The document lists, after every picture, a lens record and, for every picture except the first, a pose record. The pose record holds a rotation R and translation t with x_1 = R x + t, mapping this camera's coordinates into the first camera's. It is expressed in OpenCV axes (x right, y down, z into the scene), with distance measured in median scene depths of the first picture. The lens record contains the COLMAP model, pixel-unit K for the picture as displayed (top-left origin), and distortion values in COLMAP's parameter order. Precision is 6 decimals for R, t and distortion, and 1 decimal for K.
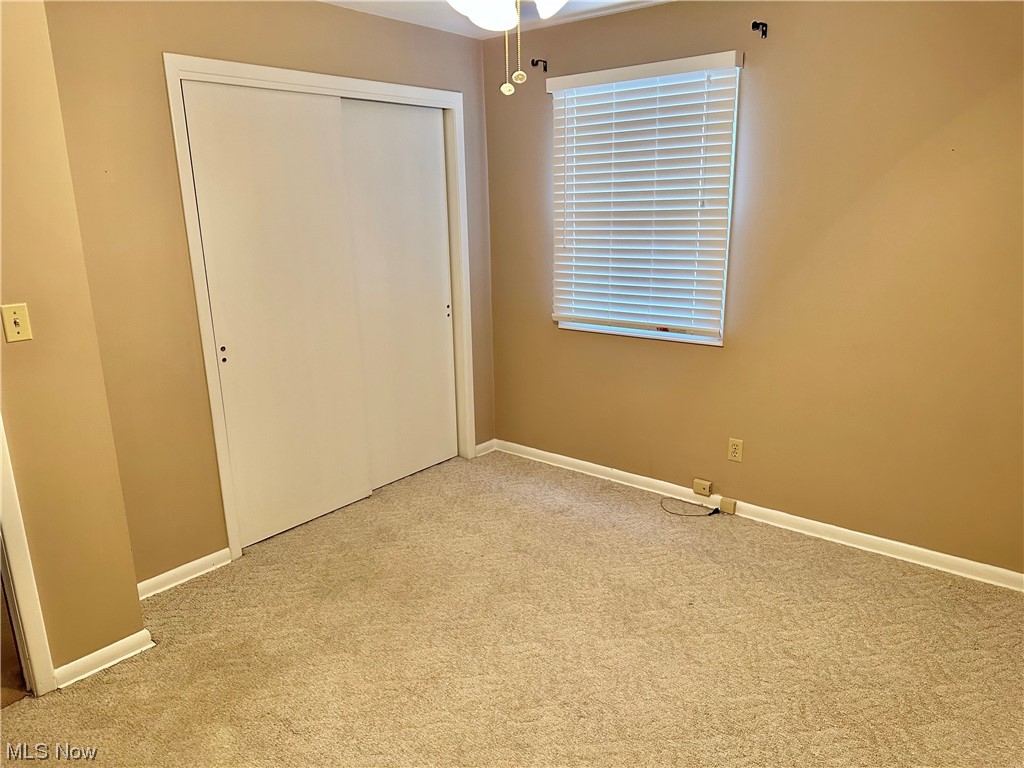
lens RADIAL K [[720.3, 0, 511.0], [0, 720.3, 409.5], [0, 0, 1]] dist [0.002112, -0.000406]
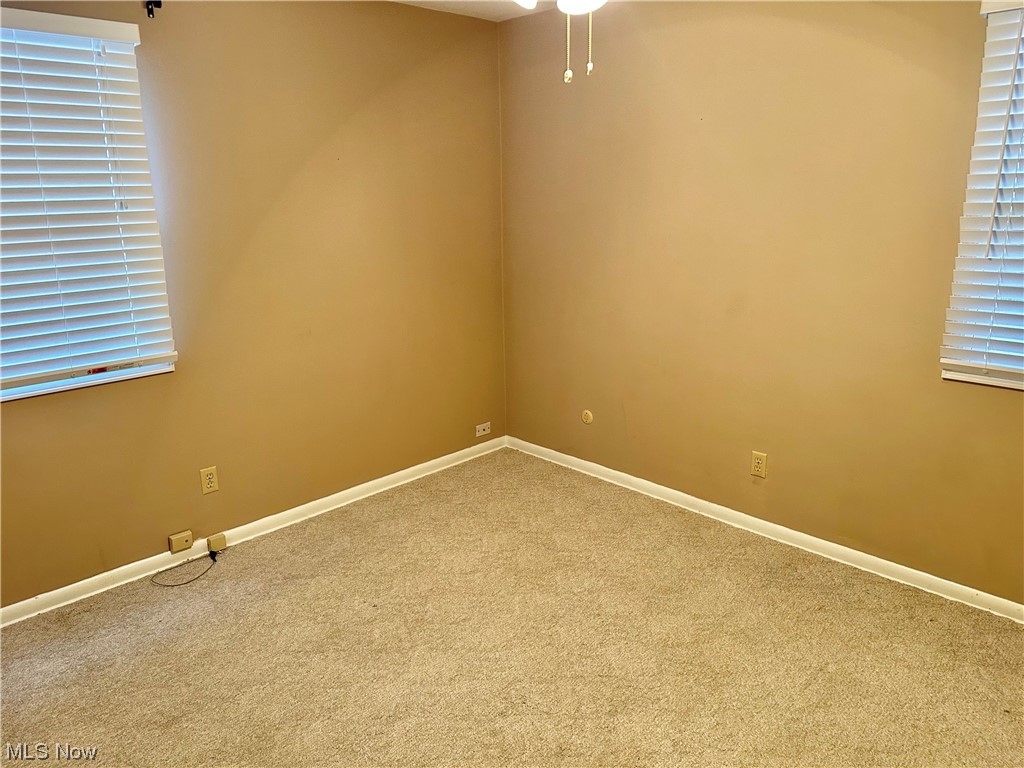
lens RADIAL K [[725.2, 0, 512.0], [0, 725.2, 384.0], [0, 0, 1]] dist [0.122773, -0.139357]
pose [[0.076244, -0.241036, 0.967517, -0.532180], [0.289289, 0.933950, 0.209877, -0.142617], [-0.954201, 0.263890, 0.140937, 0.503953]]
